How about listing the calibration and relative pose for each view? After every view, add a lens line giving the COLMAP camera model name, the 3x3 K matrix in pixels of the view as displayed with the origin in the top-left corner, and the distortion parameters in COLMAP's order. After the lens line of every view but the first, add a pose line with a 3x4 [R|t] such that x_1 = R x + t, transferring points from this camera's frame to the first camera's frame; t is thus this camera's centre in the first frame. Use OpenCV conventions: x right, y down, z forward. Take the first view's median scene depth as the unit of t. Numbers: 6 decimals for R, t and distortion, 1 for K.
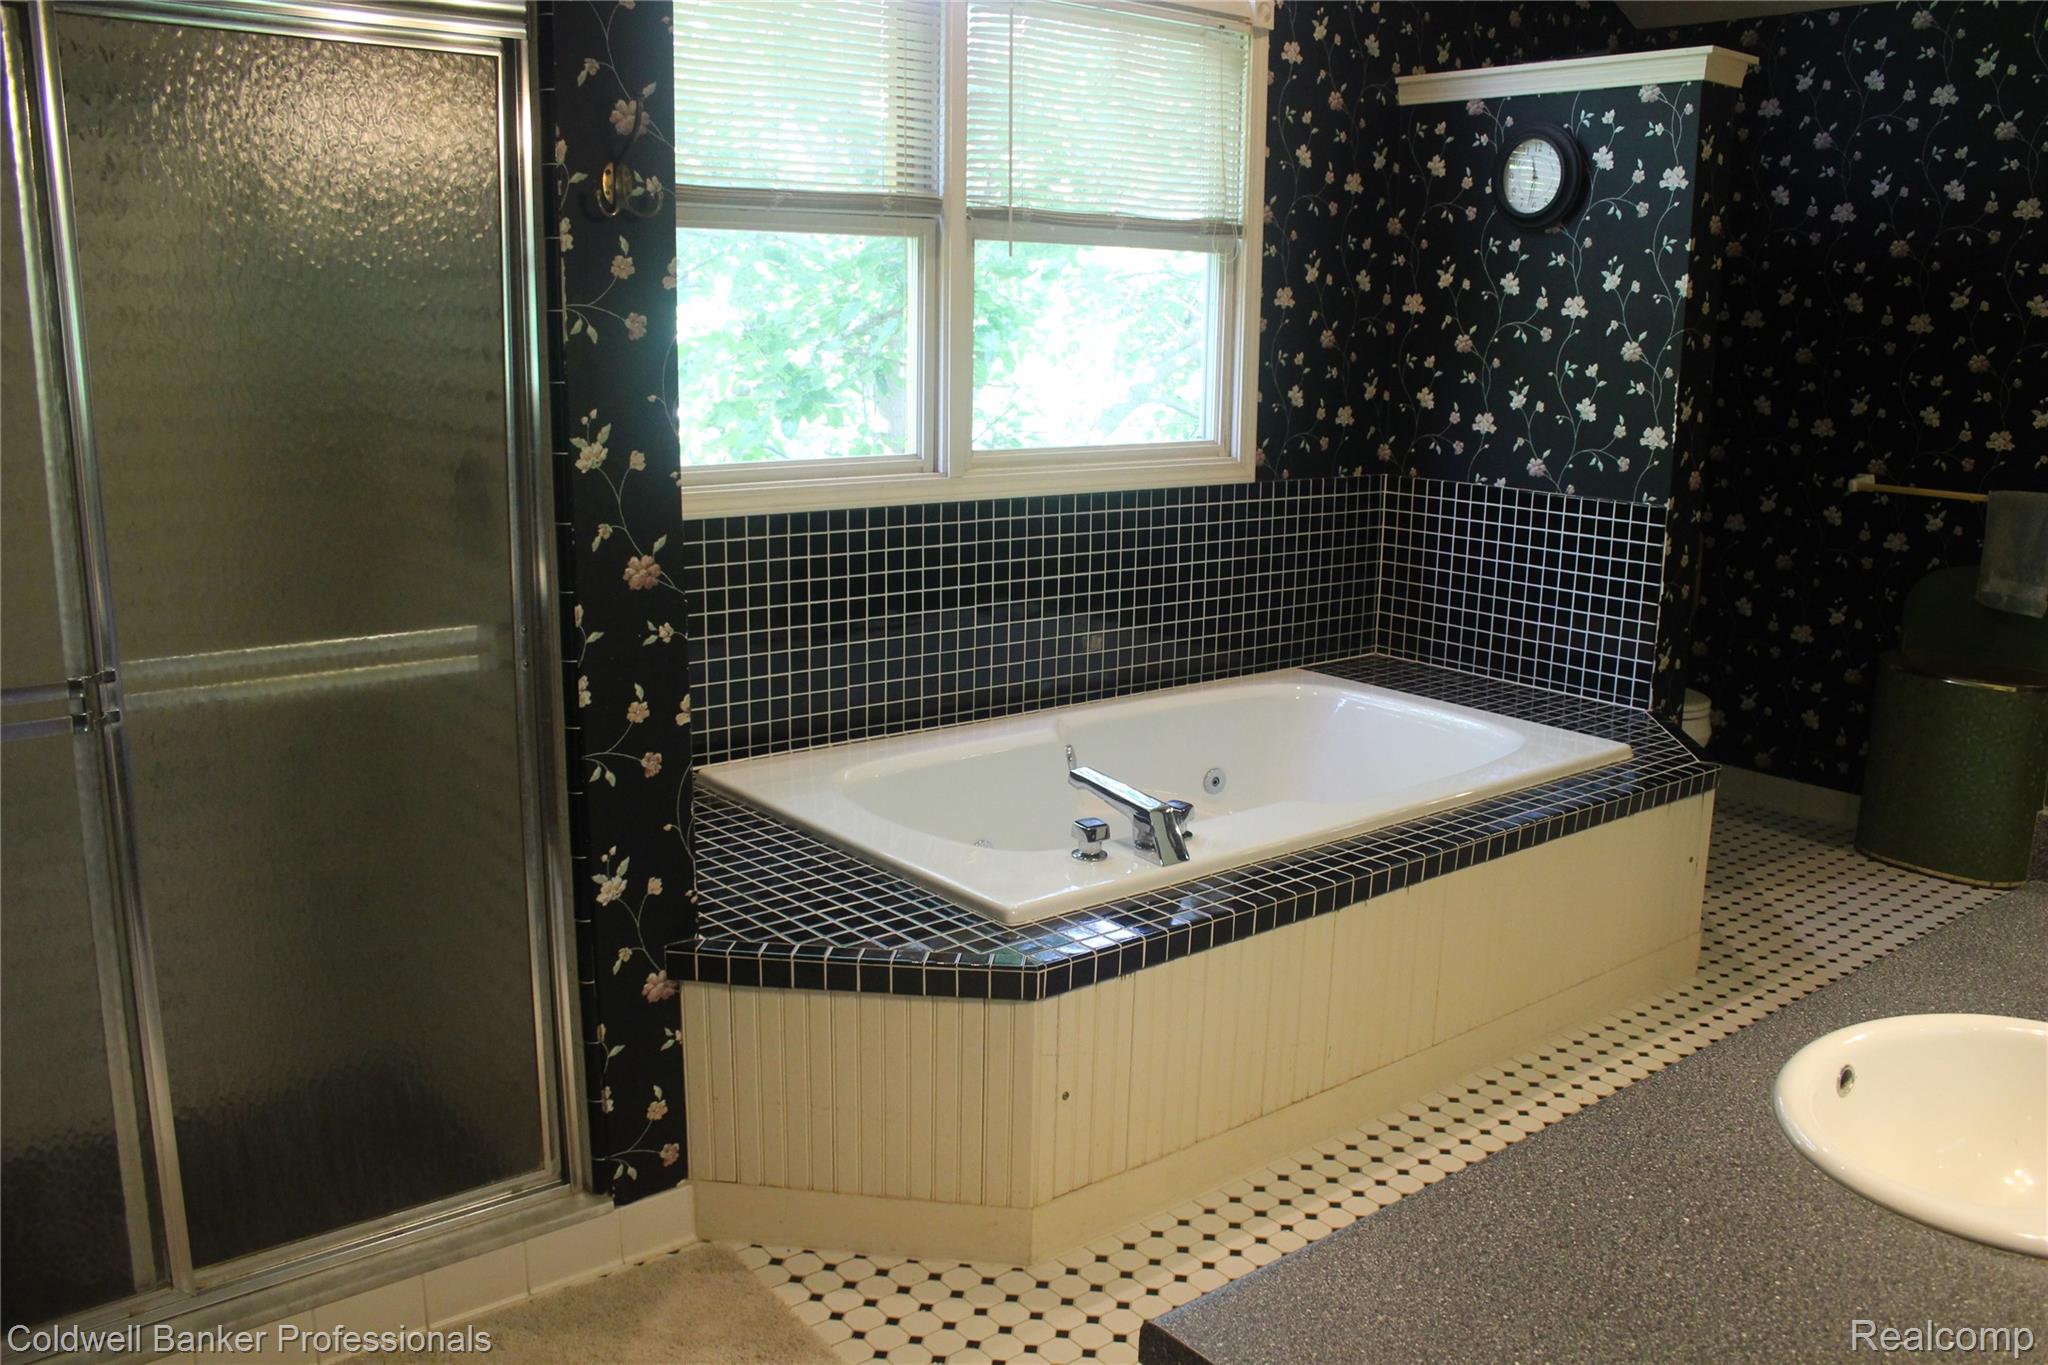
lens RADIAL K [[1684.5, 0, 1039.2], [0, 1684.5, 692.8], [0, 0, 1]] dist [-0.098641, 0.022265]
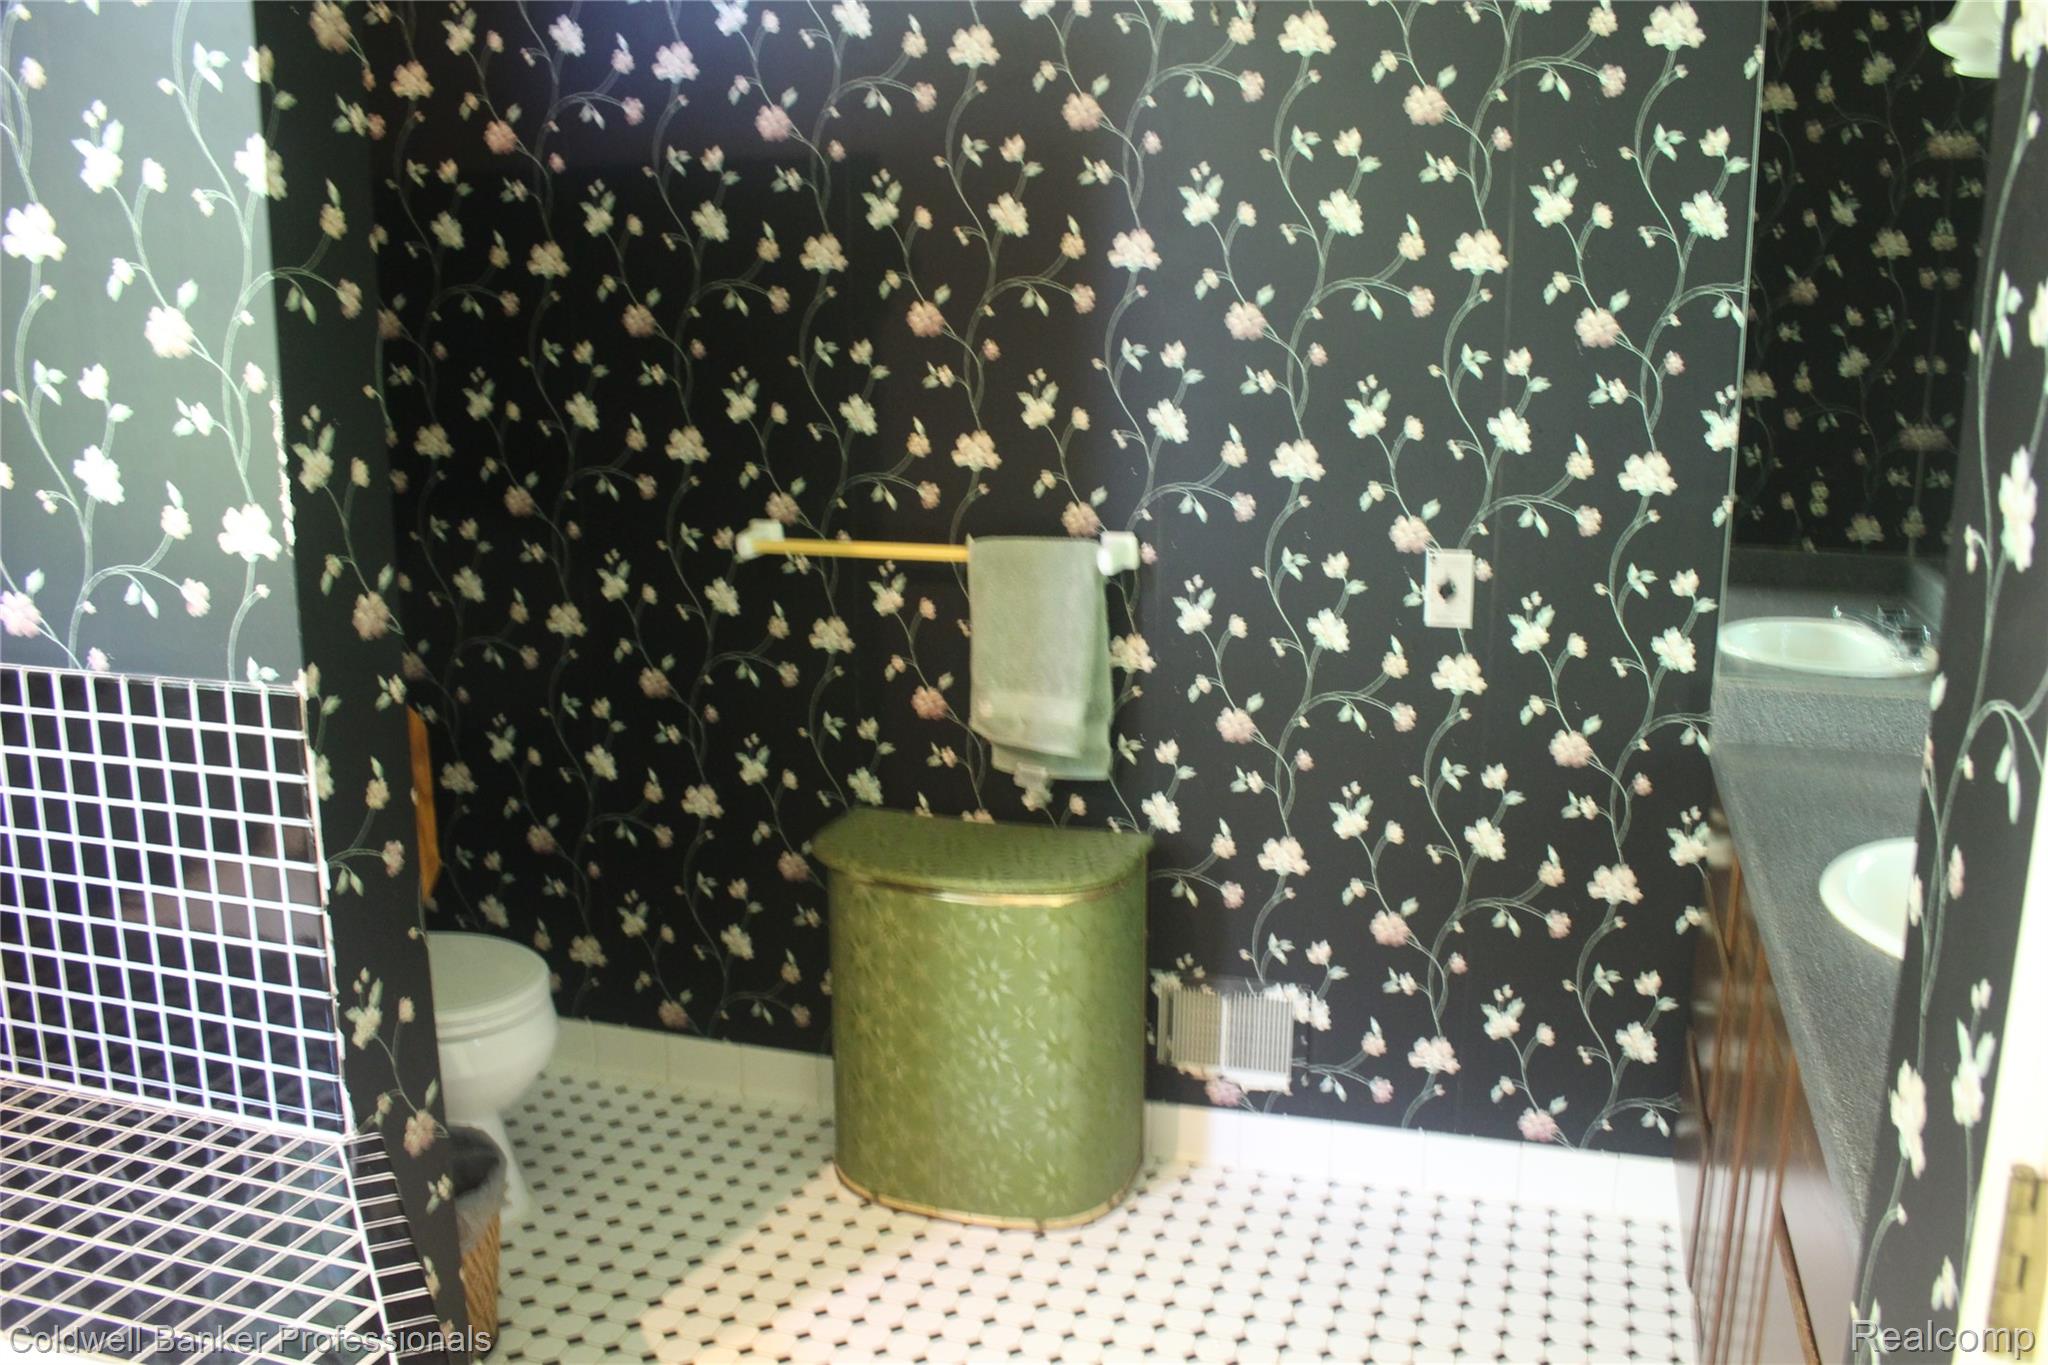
lens RADIAL K [[1684.5, 0, 1024.2], [0, 1684.5, 669.8], [0, 0, 1]] dist [-0.098641, 0.022265]
pose [[0.840053, -0.131180, 0.526406, 0.294373], [0.129931, 0.990734, 0.039542, -0.104041], [-0.526715, 0.035179, 0.849313, 0.510660]]
